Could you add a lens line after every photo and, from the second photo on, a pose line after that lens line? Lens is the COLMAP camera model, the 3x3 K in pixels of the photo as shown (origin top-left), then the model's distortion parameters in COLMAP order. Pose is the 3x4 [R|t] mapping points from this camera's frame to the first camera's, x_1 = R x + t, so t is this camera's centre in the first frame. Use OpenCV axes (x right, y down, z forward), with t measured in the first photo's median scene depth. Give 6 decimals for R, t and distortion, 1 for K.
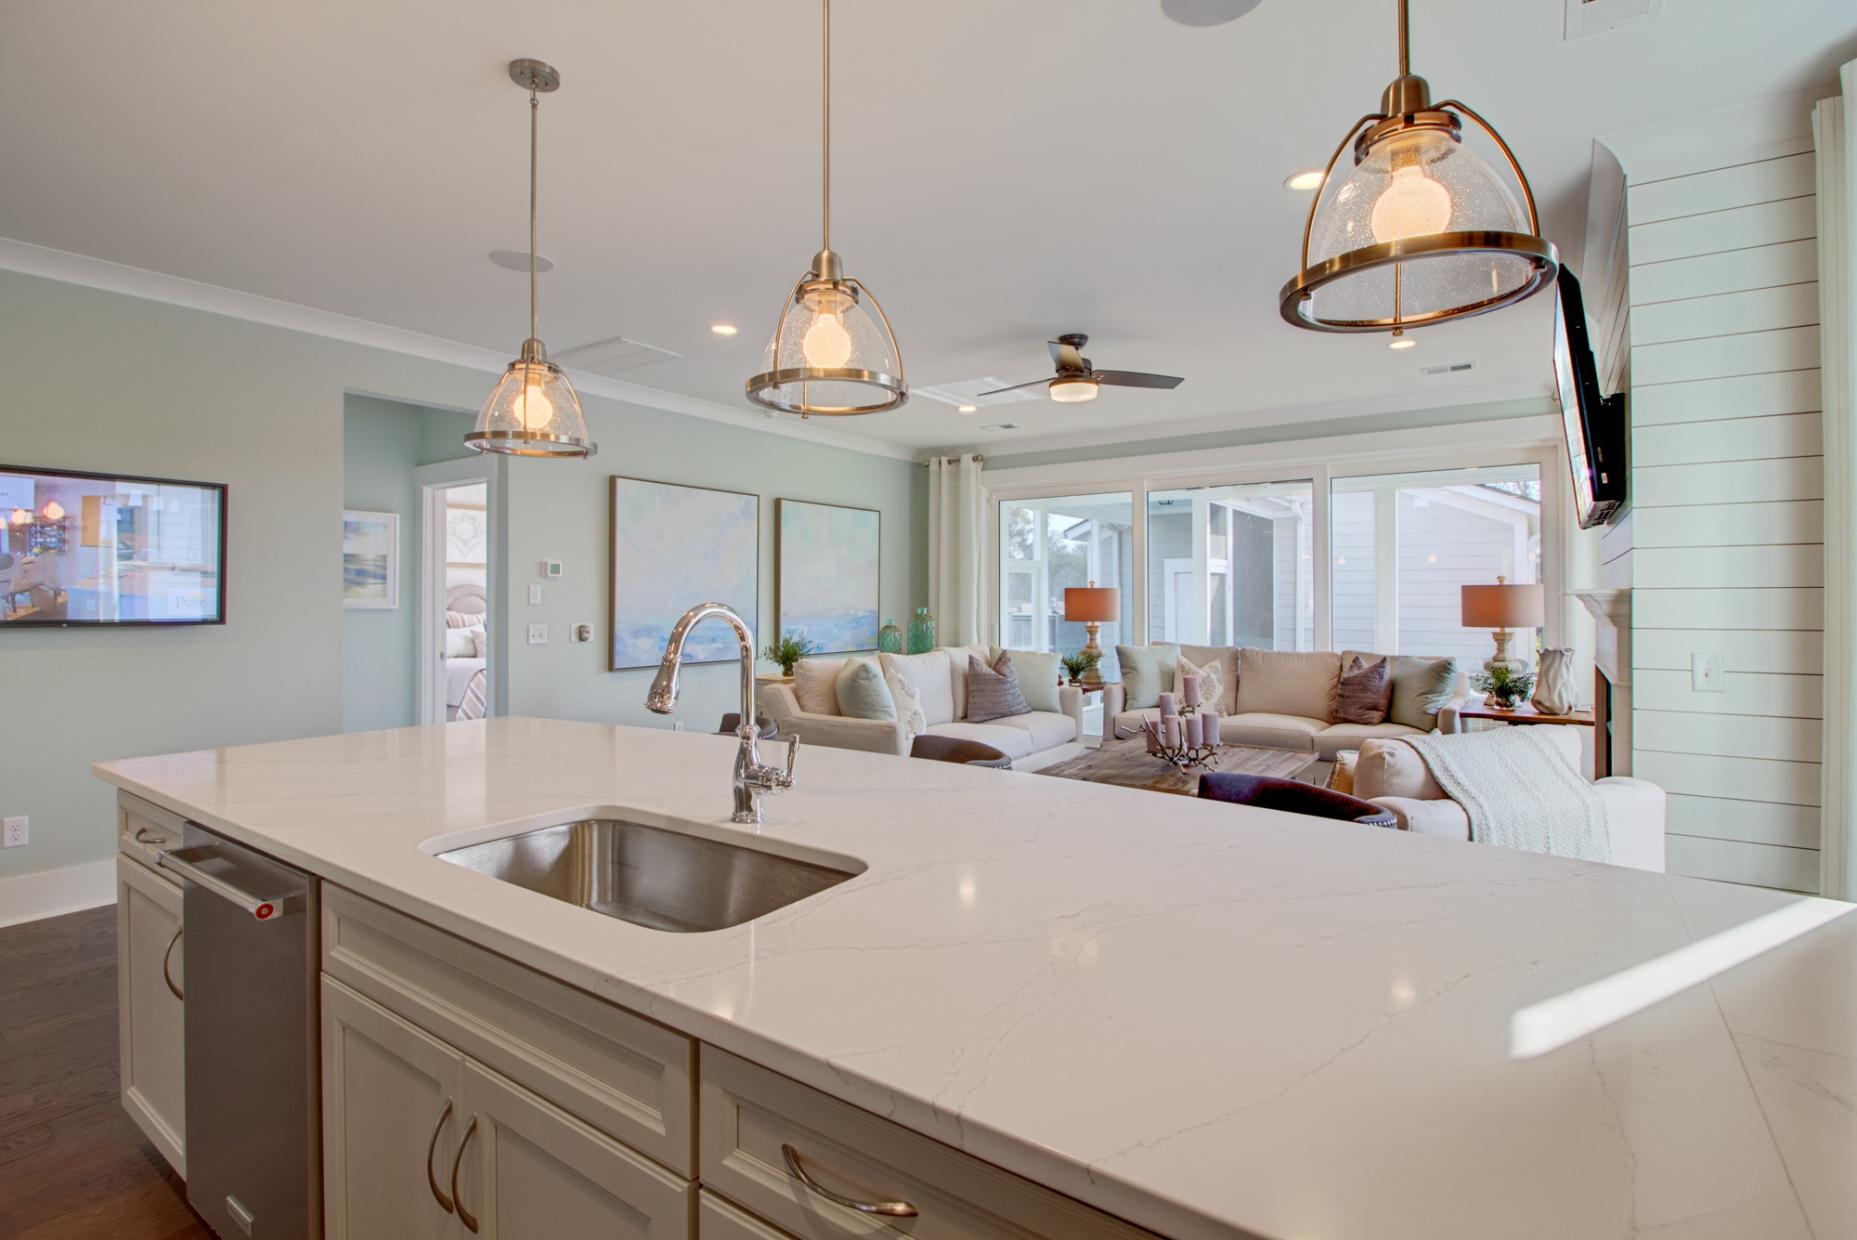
lens RADIAL K [[876.8, 0, 929.4], [0, 876.8, 590.5], [0, 0, 1]] dist [-0.001220, -0.000461]
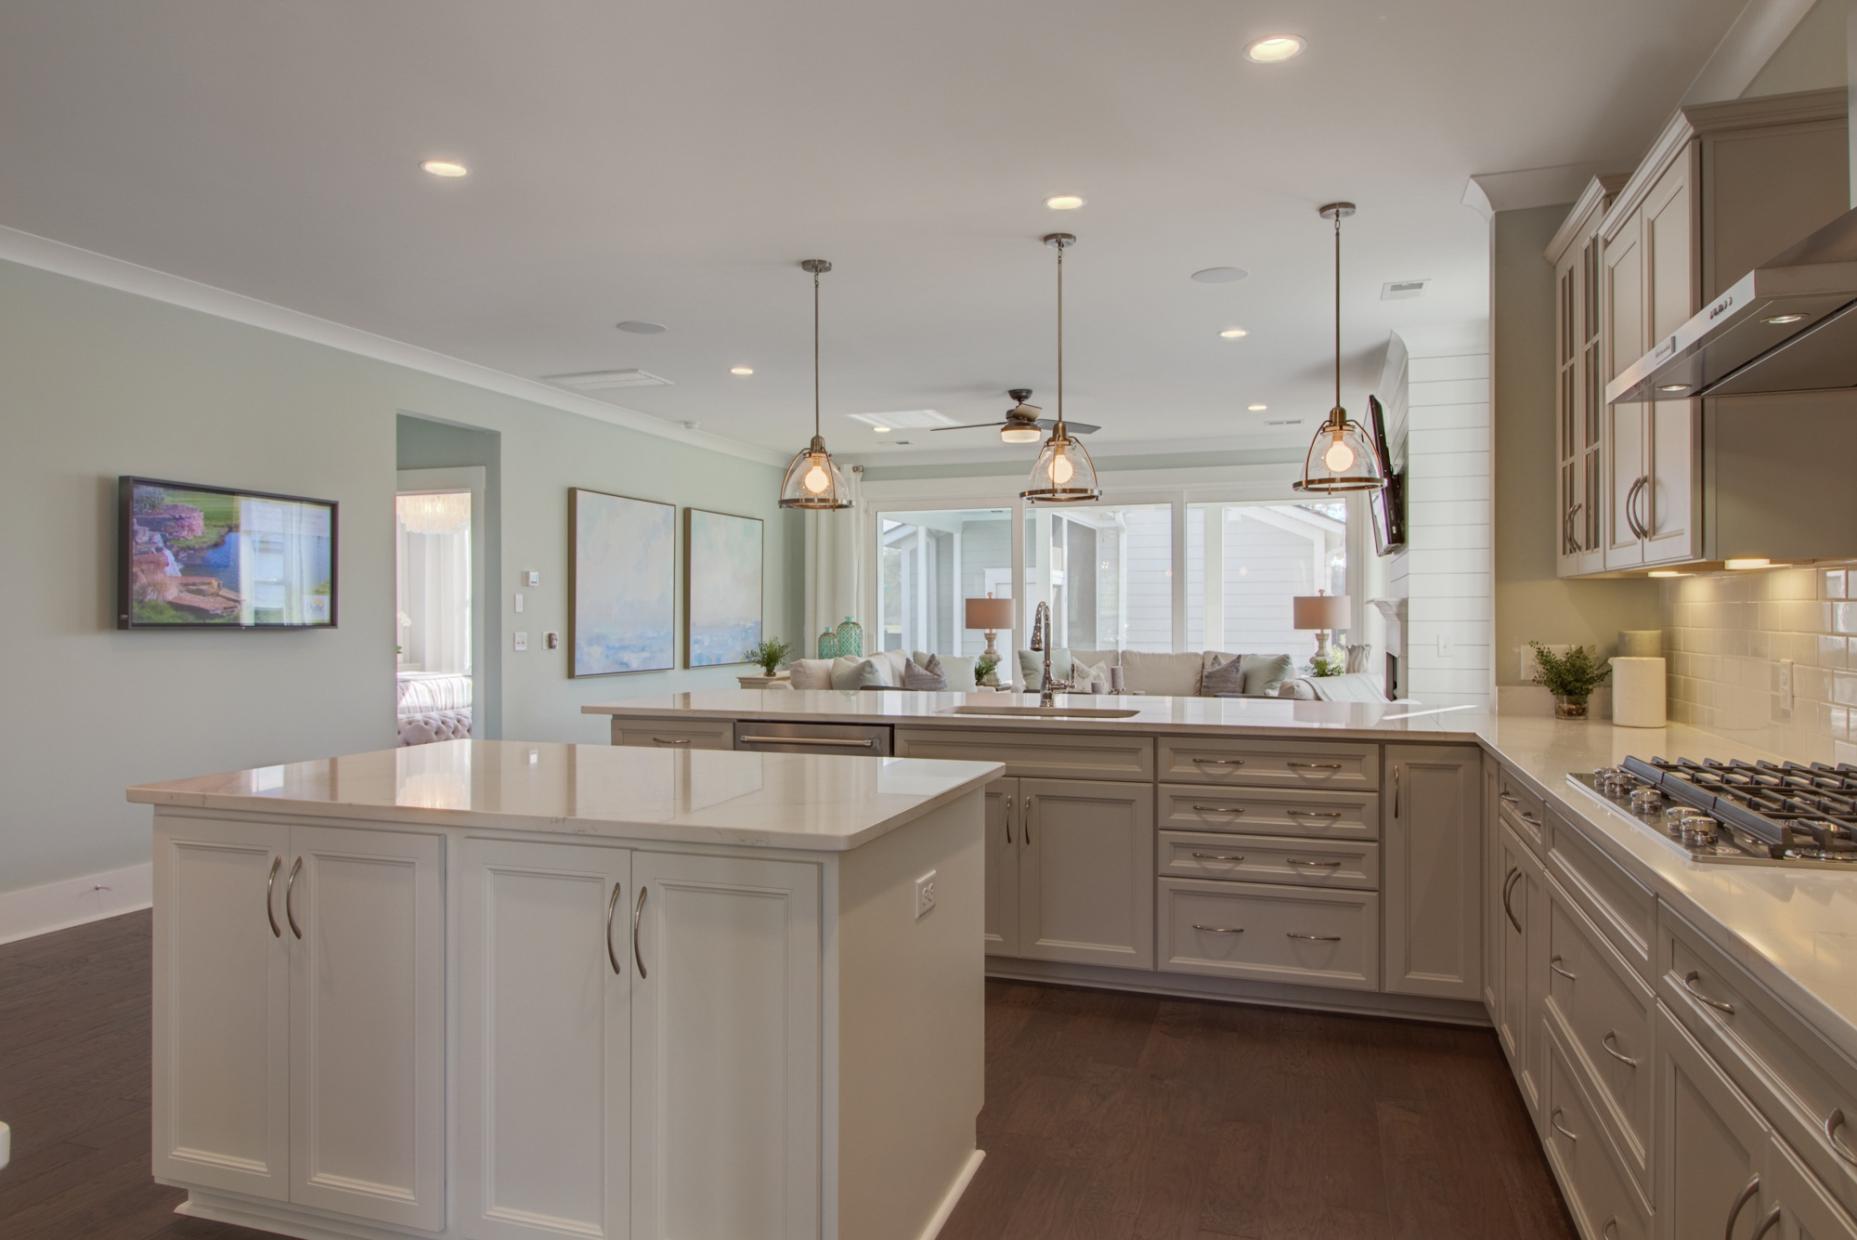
lens RADIAL K [[1194.2, 0, 928.5], [0, 1194.2, 620.0], [0, 0, 1]] dist [0.004021, 0.000722]
pose [[0.957529, -0.003446, 0.288315, -0.383435], [-0.000258, 0.999918, 0.012807, 0.006021], [-0.288335, -0.012338, 0.957450, -0.482127]]
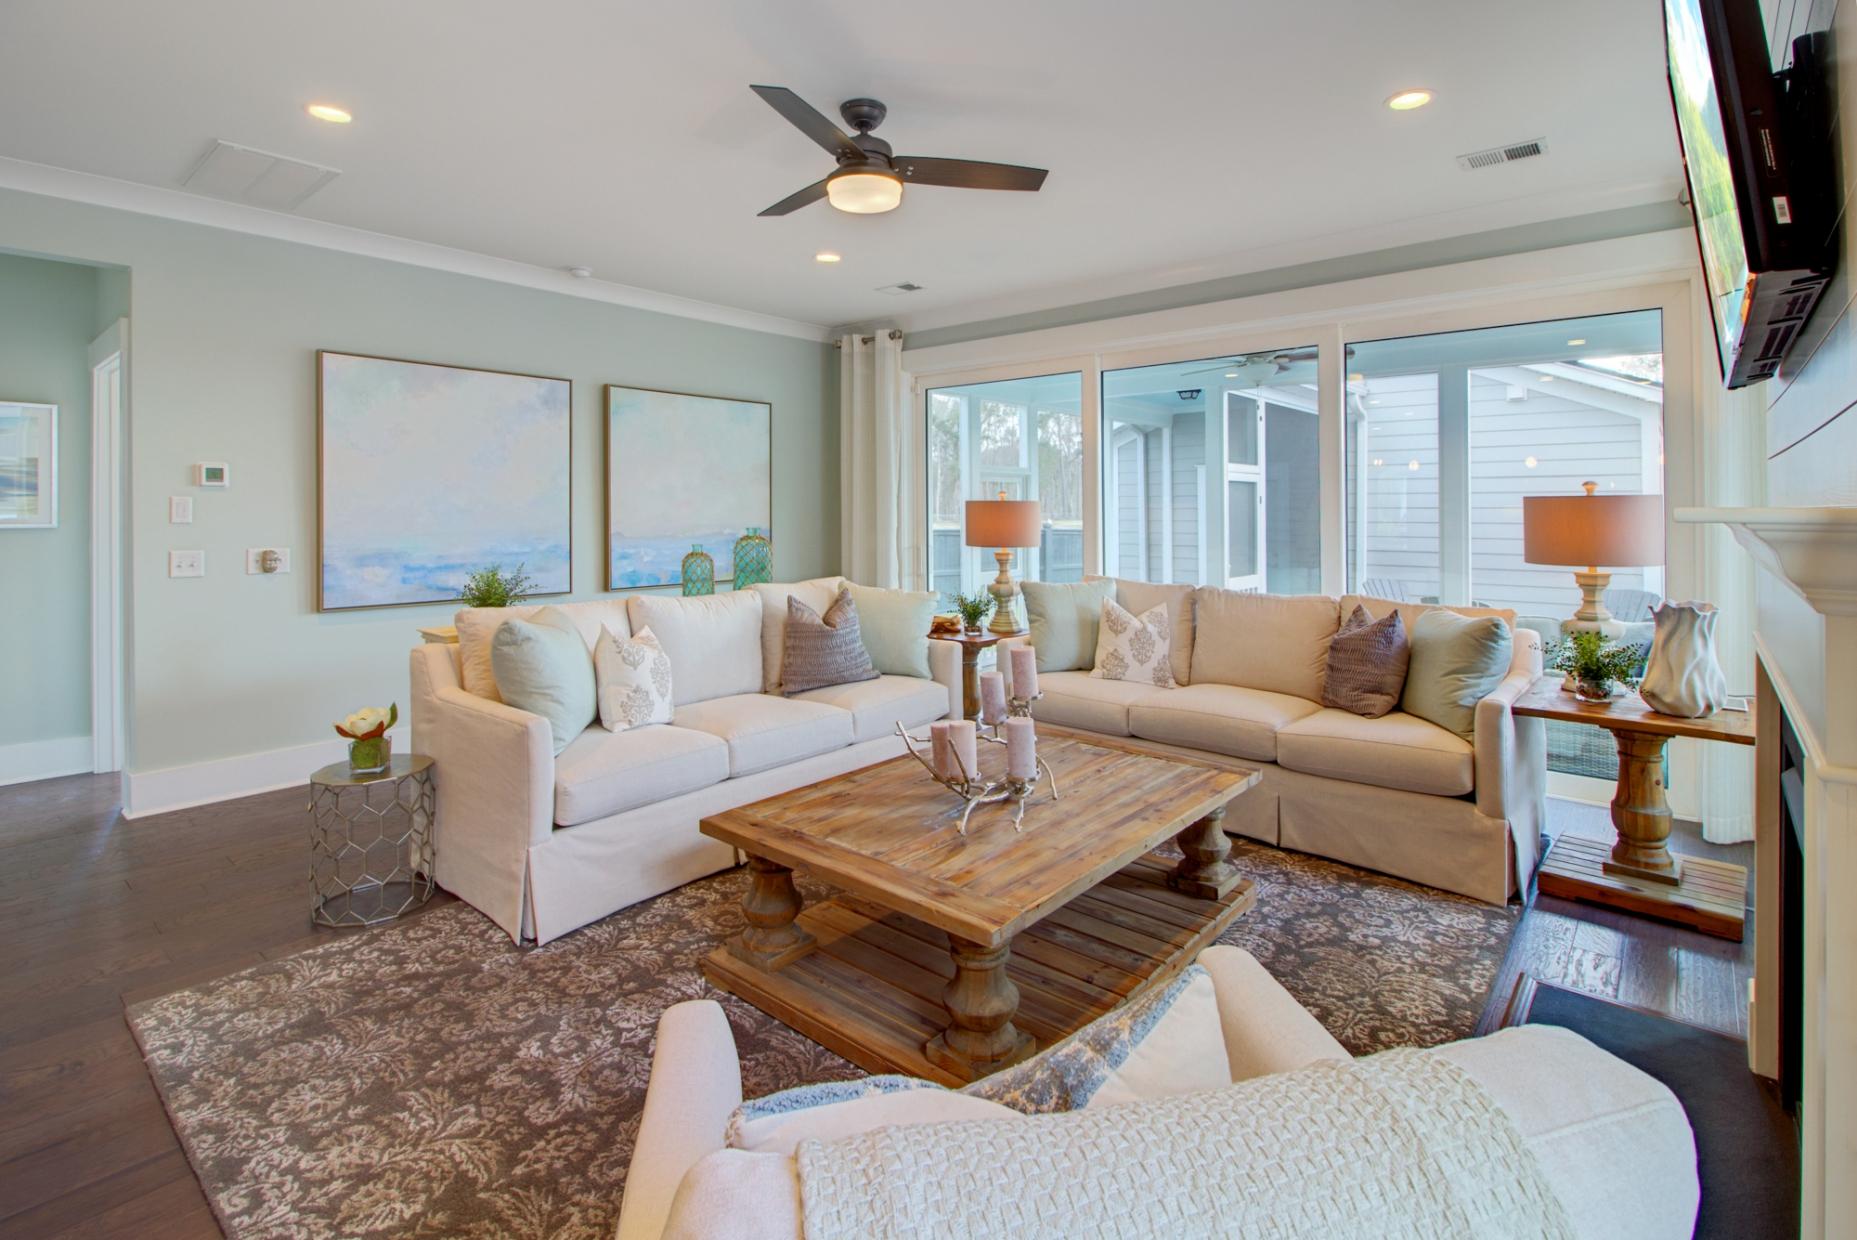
lens RADIAL K [[885.9, 0, 926.6], [0, 885.9, 503.5], [0, 0, 1]] dist [0.000697, -0.000277]
pose [[0.994632, 0.001156, -0.103467, 0.241803], [-0.000976, 0.999998, 0.001790, -0.002520], [0.103468, -0.001680, 0.994631, 0.316842]]
